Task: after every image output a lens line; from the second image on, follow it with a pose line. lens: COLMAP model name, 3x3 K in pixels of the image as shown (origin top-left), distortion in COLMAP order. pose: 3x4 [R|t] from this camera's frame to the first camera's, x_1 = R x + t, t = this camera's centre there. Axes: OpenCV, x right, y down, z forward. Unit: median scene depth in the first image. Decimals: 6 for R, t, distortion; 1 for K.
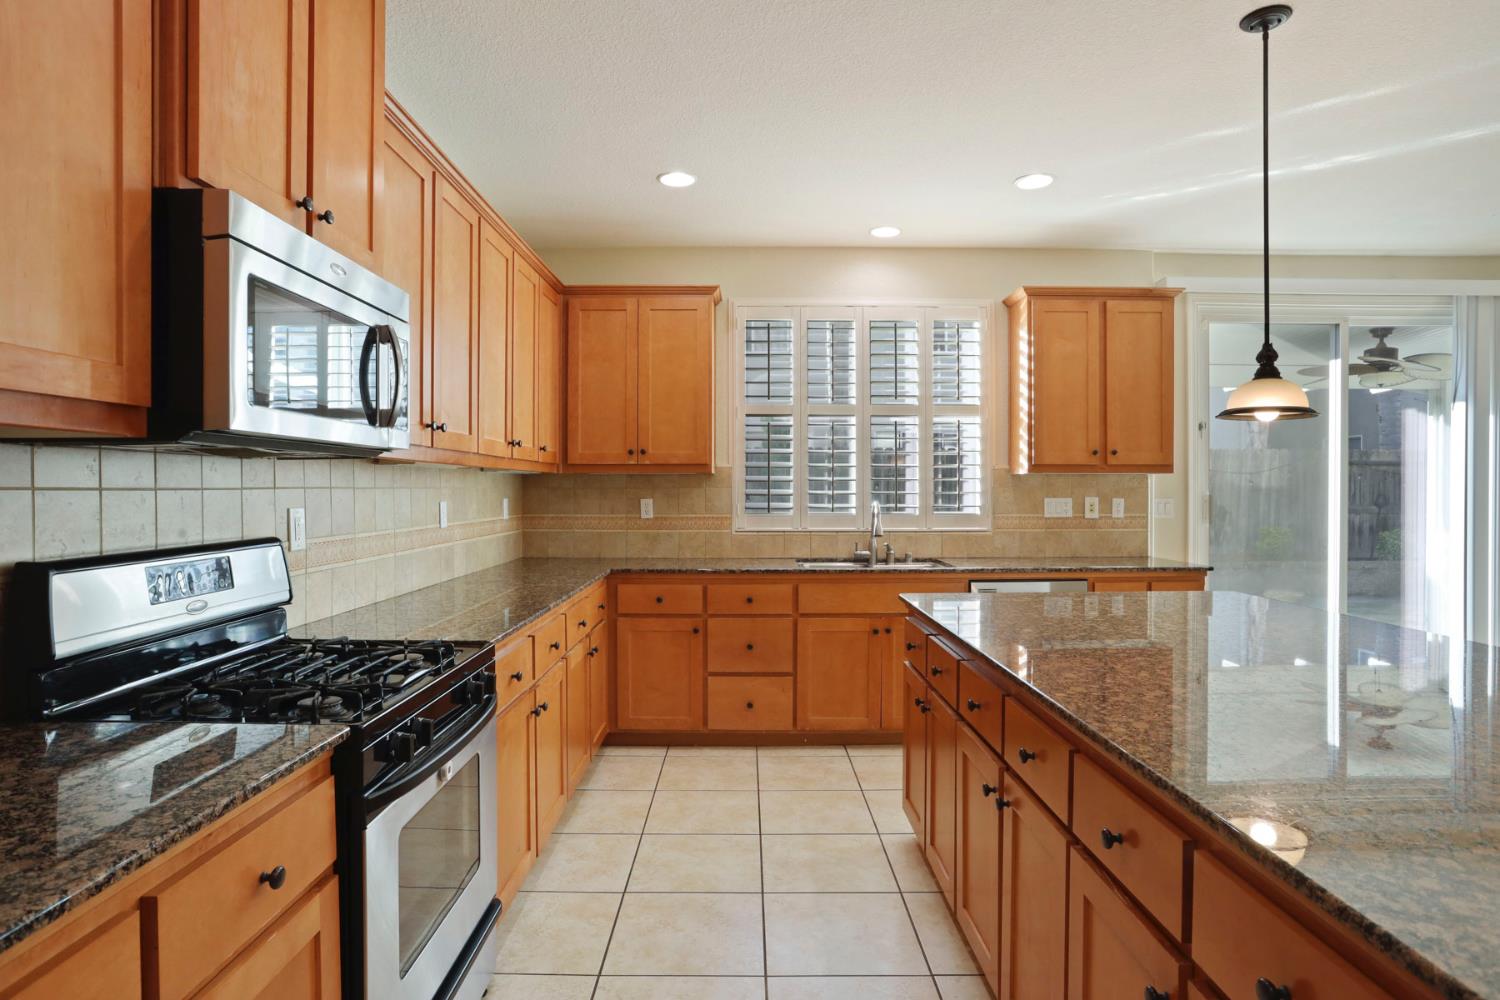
lens RADIAL K [[825.2, 0, 758.3], [0, 825.2, 492.7], [0, 0, 1]] dist [-0.053987, 0.027729]
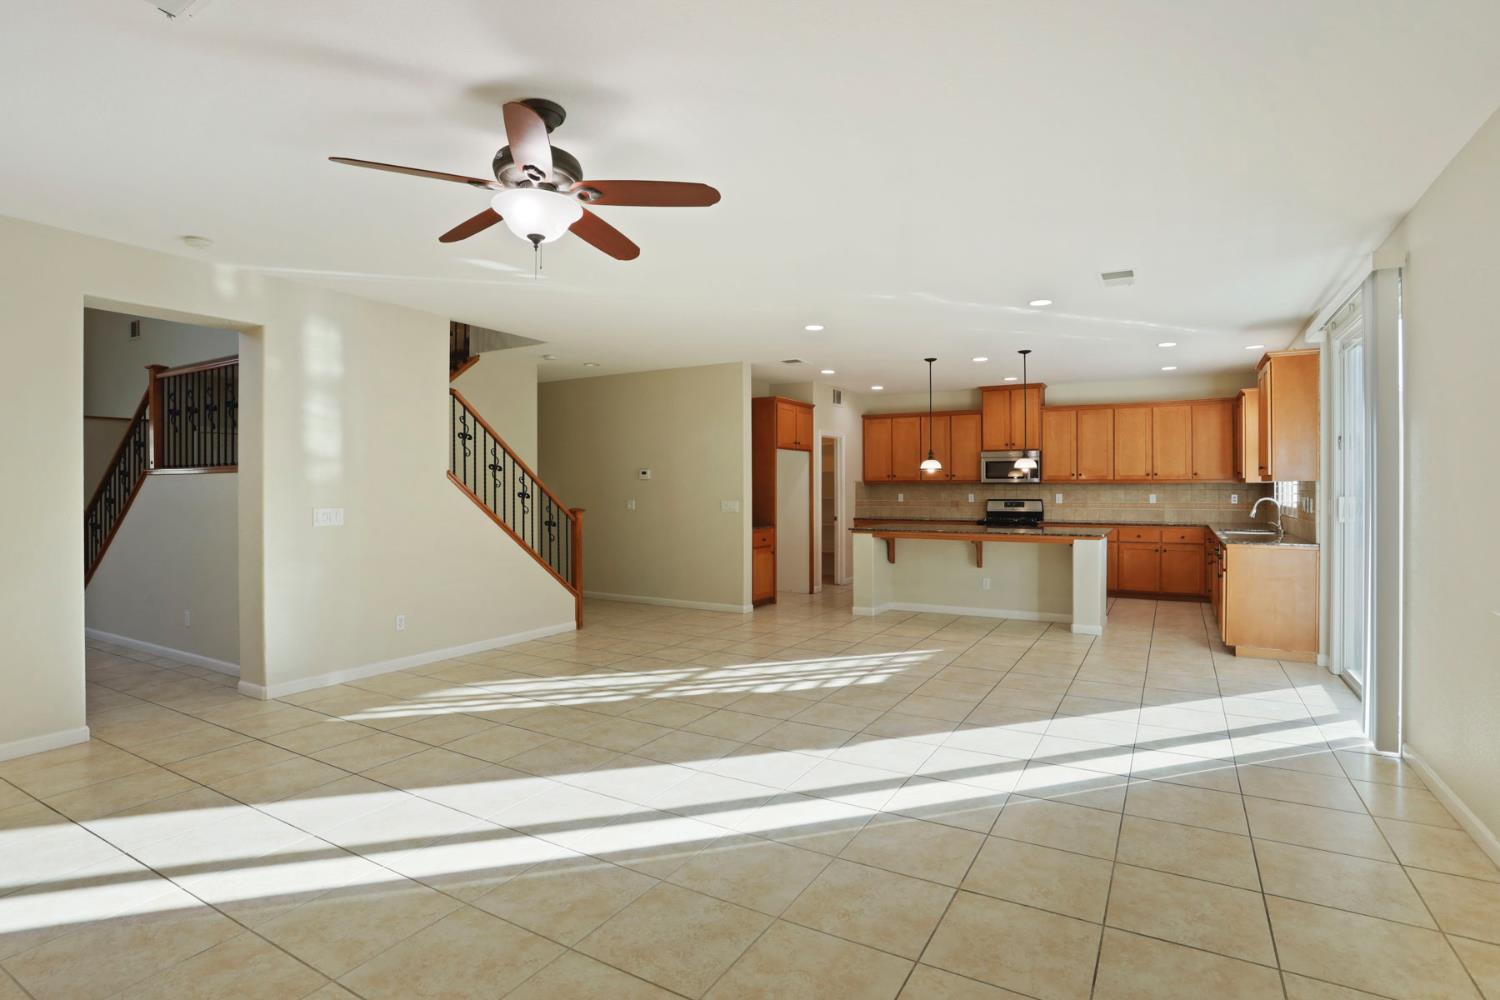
lens RADIAL K [[742.0, 0, 764.3], [0, 742.0, 491.9], [0, 0, 1]] dist [-0.029994, -0.000461]
pose [[-0.495558, 0.004926, -0.868561, 1.997287], [-0.004036, 0.999960, 0.007974, -0.010955], [0.868566, 0.007457, -0.495518, 0.829786]]
